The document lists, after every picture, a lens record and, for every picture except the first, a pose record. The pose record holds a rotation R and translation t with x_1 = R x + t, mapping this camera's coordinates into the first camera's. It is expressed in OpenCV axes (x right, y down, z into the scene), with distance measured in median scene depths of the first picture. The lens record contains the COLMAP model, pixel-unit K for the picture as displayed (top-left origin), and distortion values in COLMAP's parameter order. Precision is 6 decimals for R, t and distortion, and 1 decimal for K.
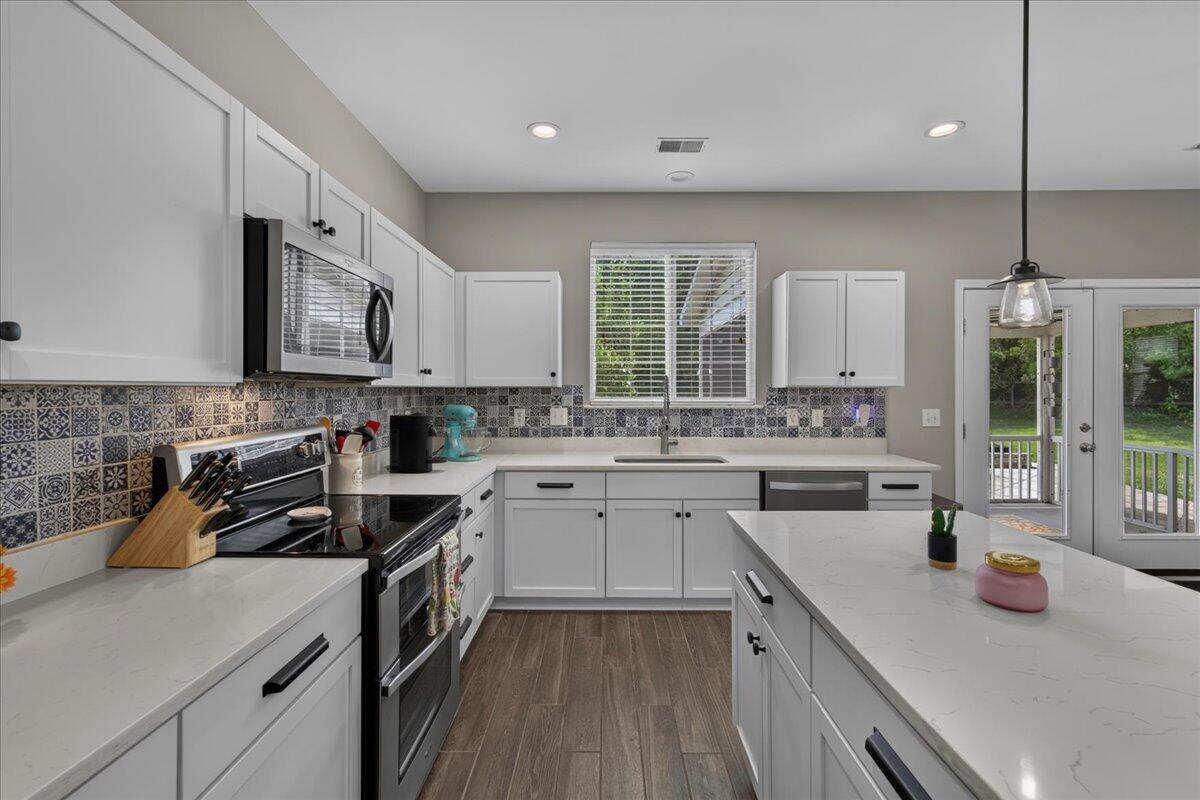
lens RADIAL K [[541.0, 0, 599.6], [0, 541.0, 396.7], [0, 0, 1]] dist [0.001567, -0.000373]
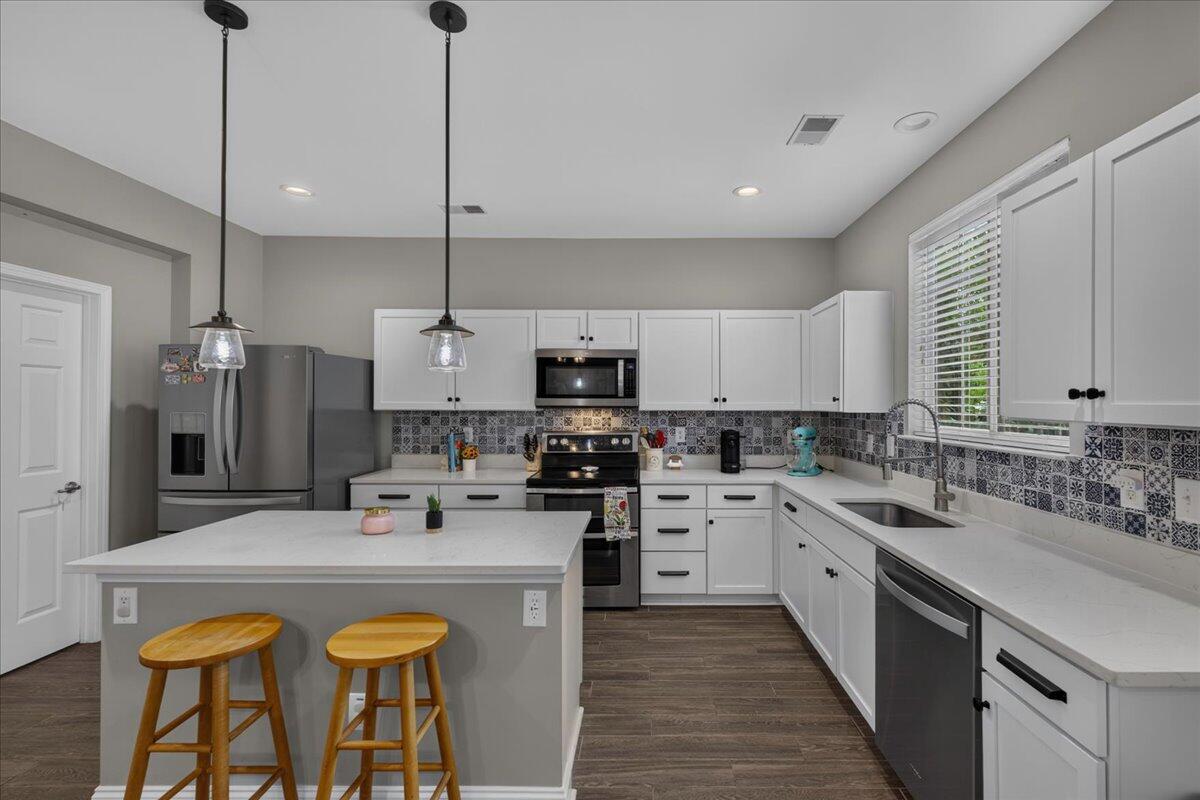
lens RADIAL K [[541.0, 0, 633.9], [0, 541.0, 398.6], [0, 0, 1]] dist [0.001567, -0.000373]
pose [[-0.021548, -0.008074, -0.999735, 0.816577], [-0.016347, 0.999837, -0.007722, -0.026963], [0.999634, 0.016177, -0.021676, 0.600265]]
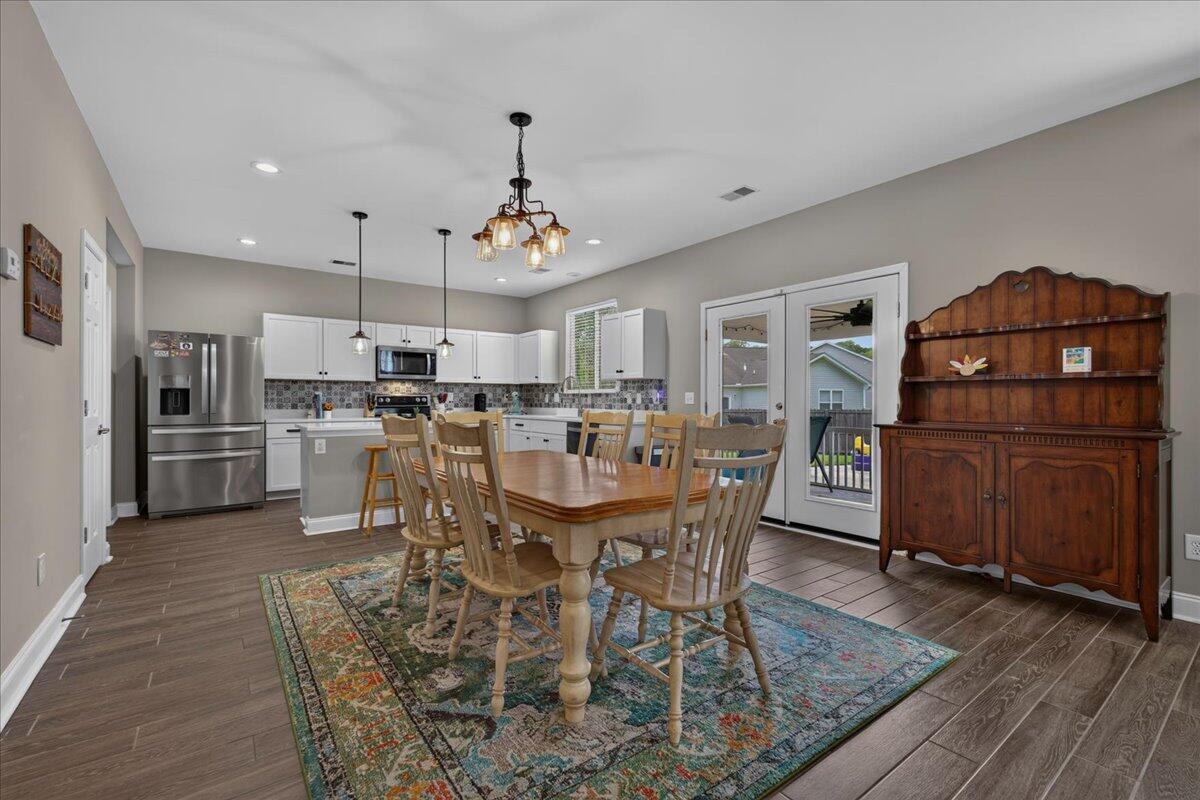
lens RADIAL K [[541.0, 0, 591.3], [0, 541.0, 399.6], [0, 0, 1]] dist [0.001567, -0.000373]
pose [[0.568555, 0.001370, -0.822644, 1.690014], [-0.015167, 0.999846, -0.008817, 0.059931], [0.822505, 0.017490, 0.568489, -0.060677]]
